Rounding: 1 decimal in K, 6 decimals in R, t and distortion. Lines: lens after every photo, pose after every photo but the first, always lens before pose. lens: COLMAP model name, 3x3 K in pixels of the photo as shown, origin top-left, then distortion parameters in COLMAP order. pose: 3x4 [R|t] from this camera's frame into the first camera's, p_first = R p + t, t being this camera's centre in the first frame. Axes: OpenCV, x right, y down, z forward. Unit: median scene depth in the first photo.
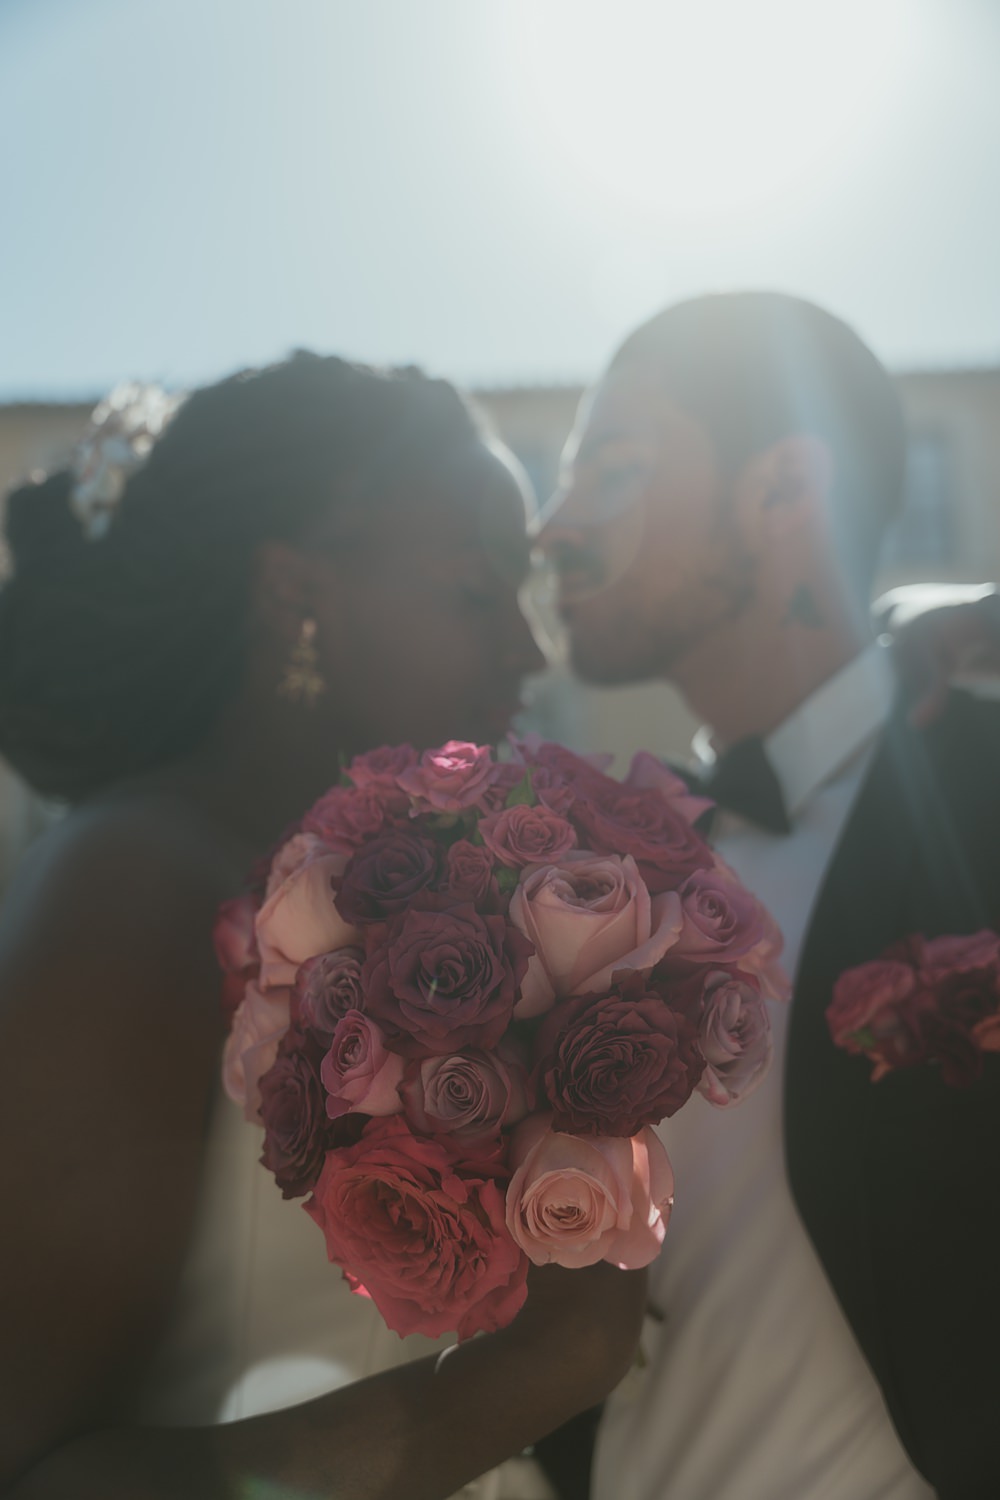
lens RADIAL K [[1823.9, 0, 508.6], [0, 1823.9, 744.7], [0, 0, 1]] dist [-0.035100, 0.000000]
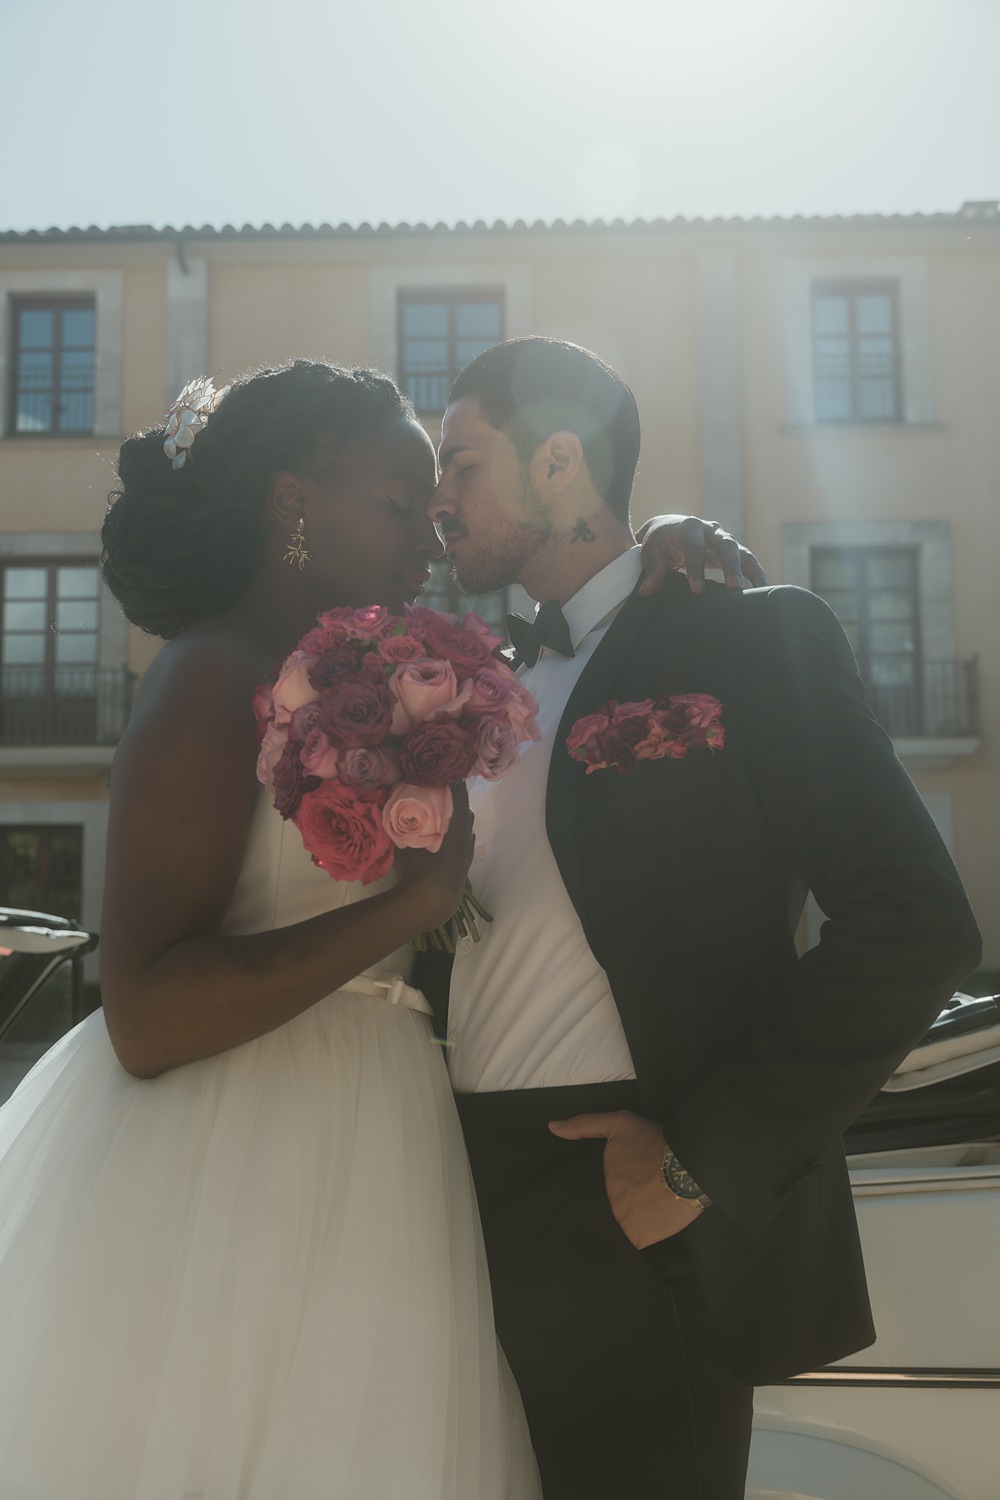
lens RADIAL K [[1823.9, 0, 489.9], [0, 1823.9, 742.2], [0, 0, 1]] dist [-0.035100, 0.000000]
pose [[0.999218, 0.020181, -0.033996, 0.190176], [-0.018016, 0.997862, 0.062831, 0.022480], [0.035191, -0.062169, 0.997445, -1.120862]]
